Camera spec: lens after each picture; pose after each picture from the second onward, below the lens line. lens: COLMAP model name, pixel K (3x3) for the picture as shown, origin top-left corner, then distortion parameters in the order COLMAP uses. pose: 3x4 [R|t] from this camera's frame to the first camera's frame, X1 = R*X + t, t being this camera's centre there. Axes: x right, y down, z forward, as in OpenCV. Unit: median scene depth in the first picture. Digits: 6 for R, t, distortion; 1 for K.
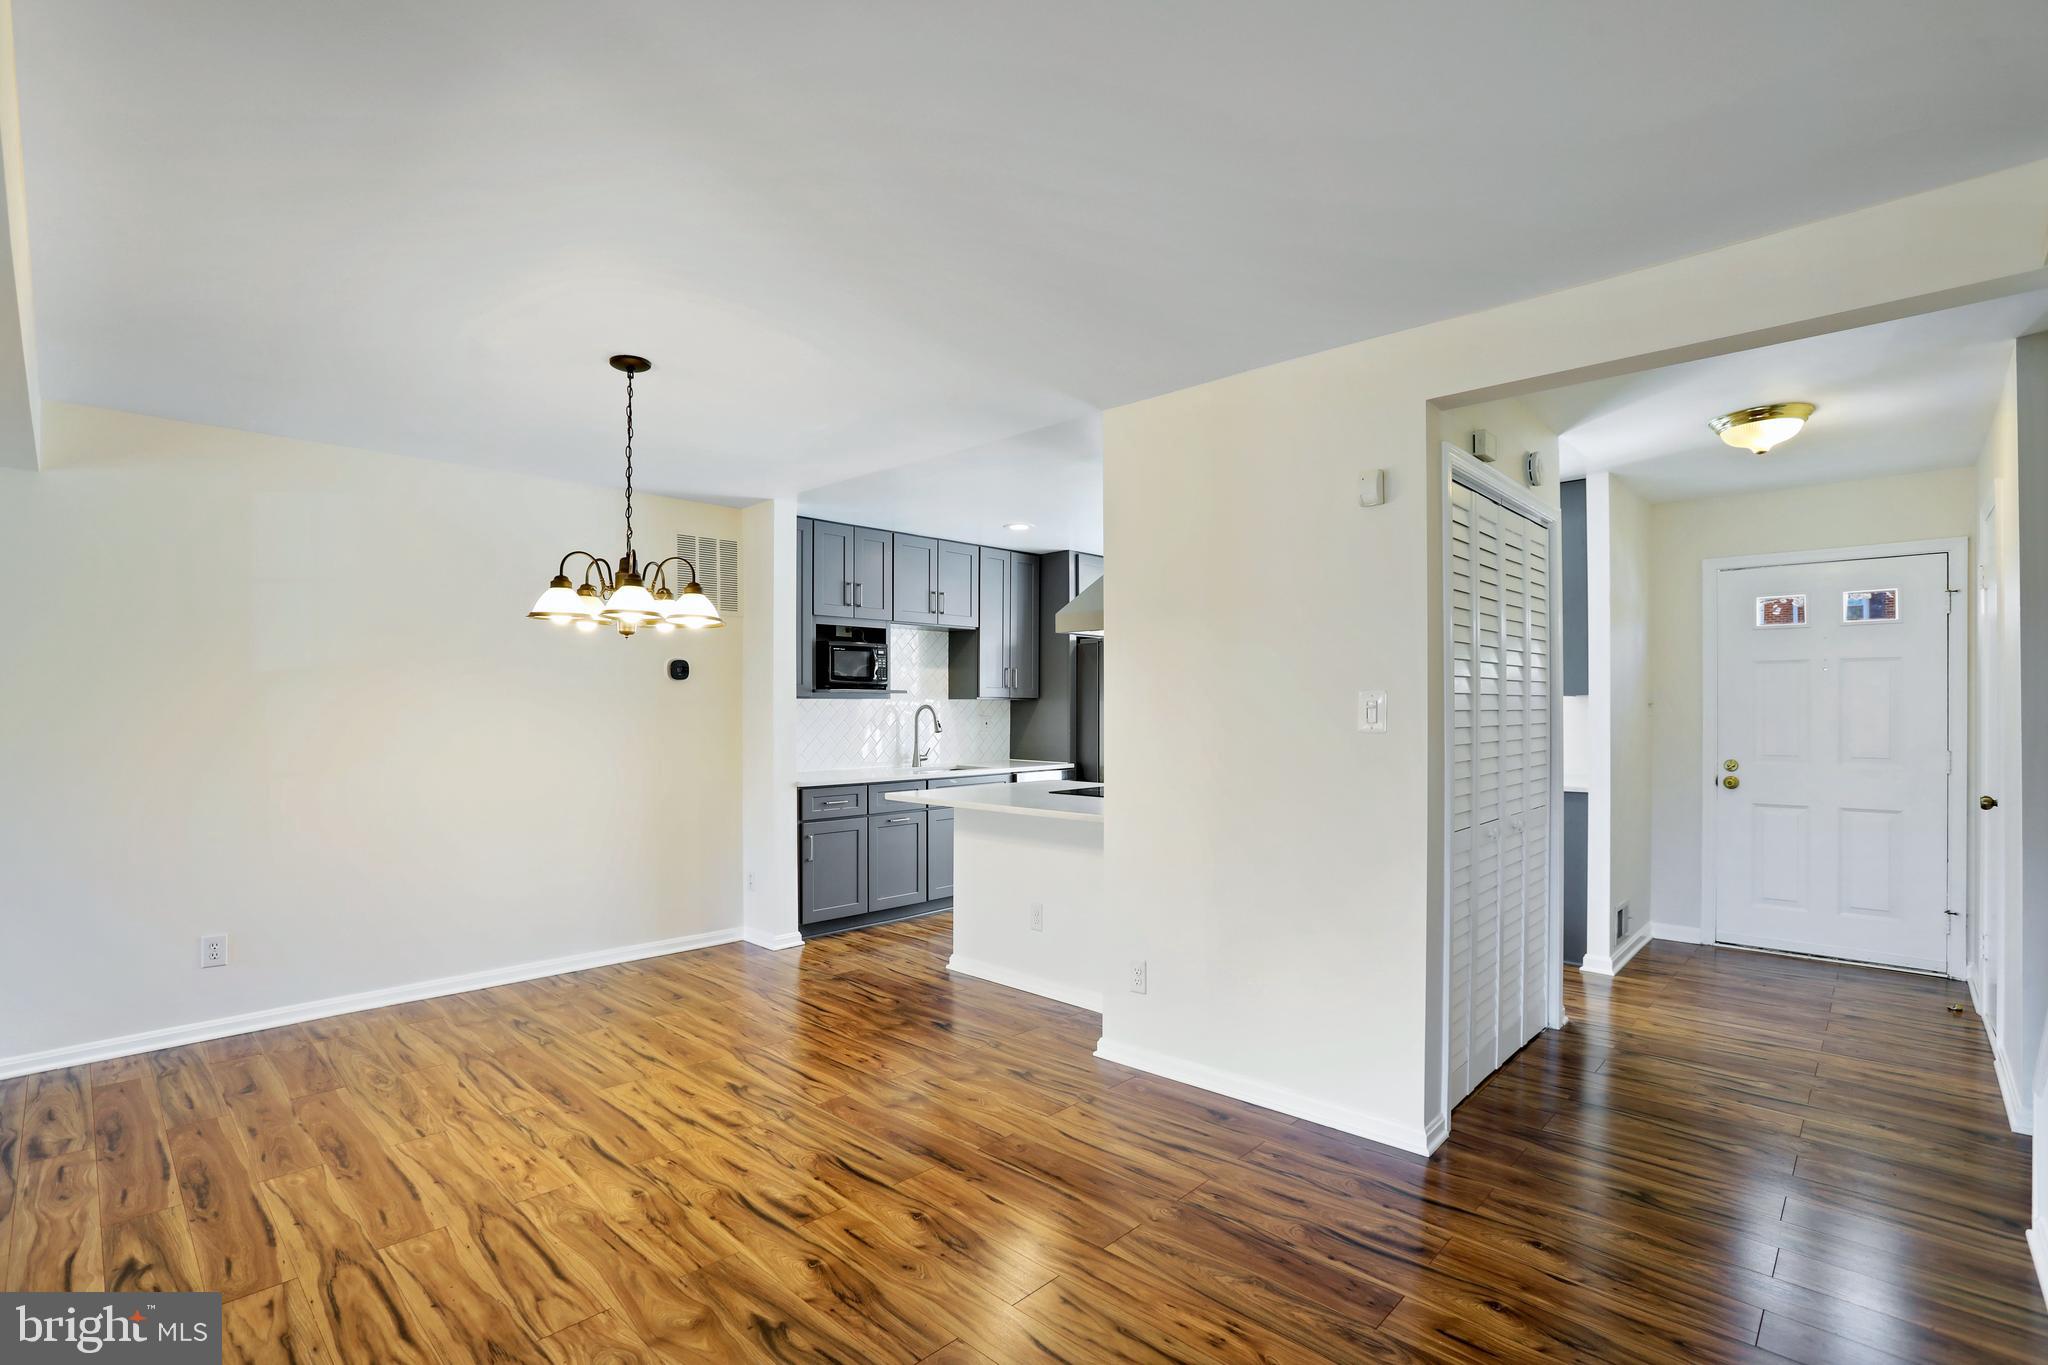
lens RADIAL K [[935.8, 0, 984.4], [0, 935.8, 700.3], [0, 0, 1]] dist [-0.029025, 0.004436]
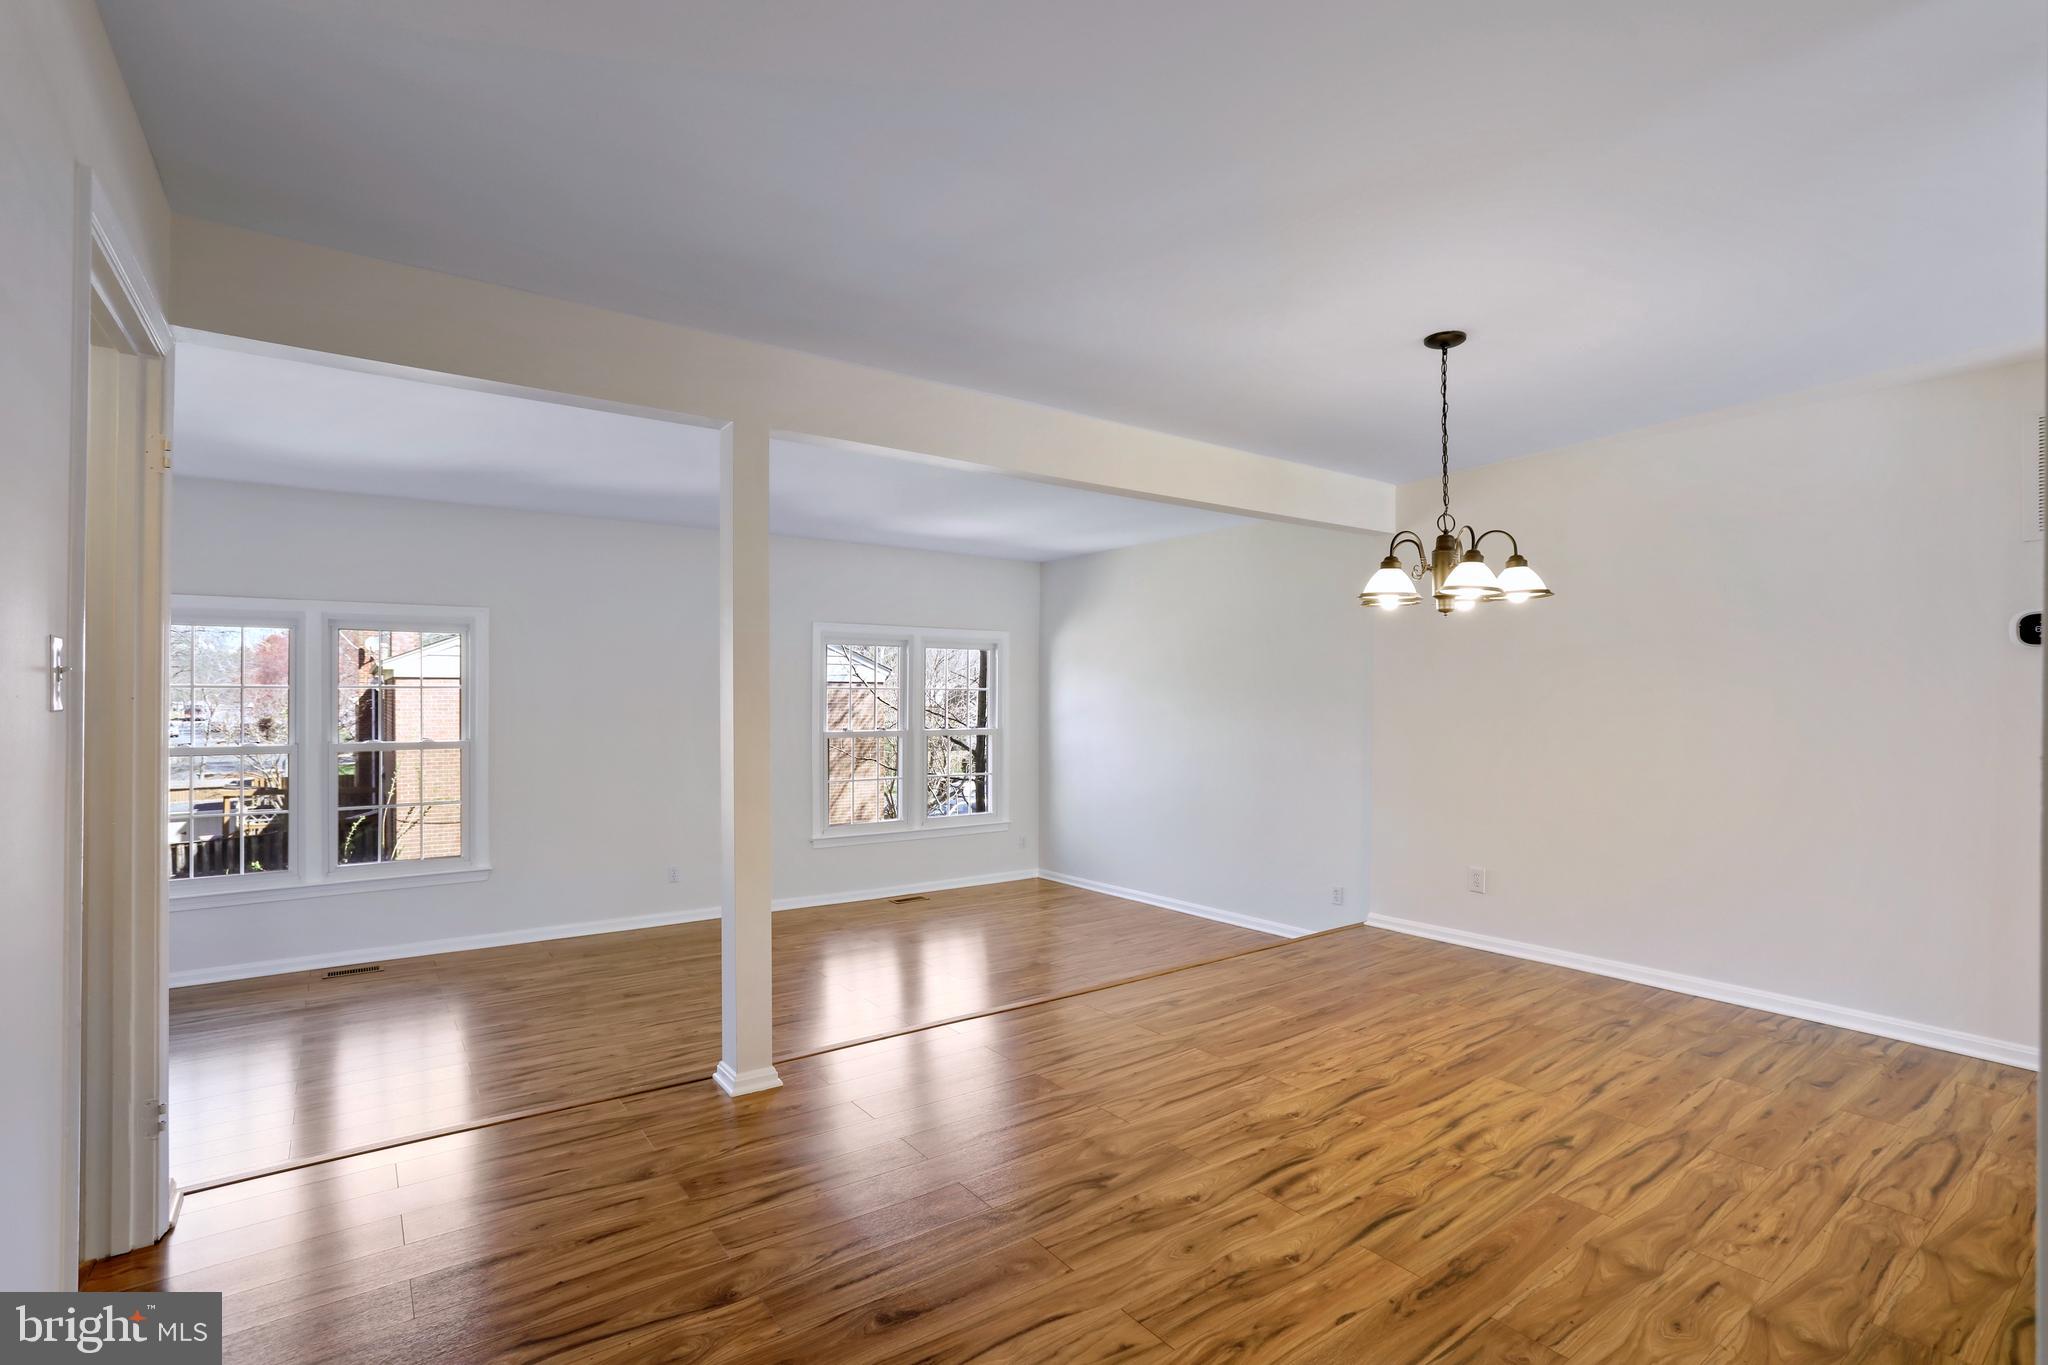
lens RADIAL K [[935.8, 0, 1014.8], [0, 935.8, 698.3], [0, 0, 1]] dist [-0.029025, 0.004436]
pose [[-0.130295, 0.002121, -0.991473, 0.644743], [0.002819, 0.999994, 0.001769, 0.025330], [0.991471, -0.002565, -0.130300, 0.679196]]
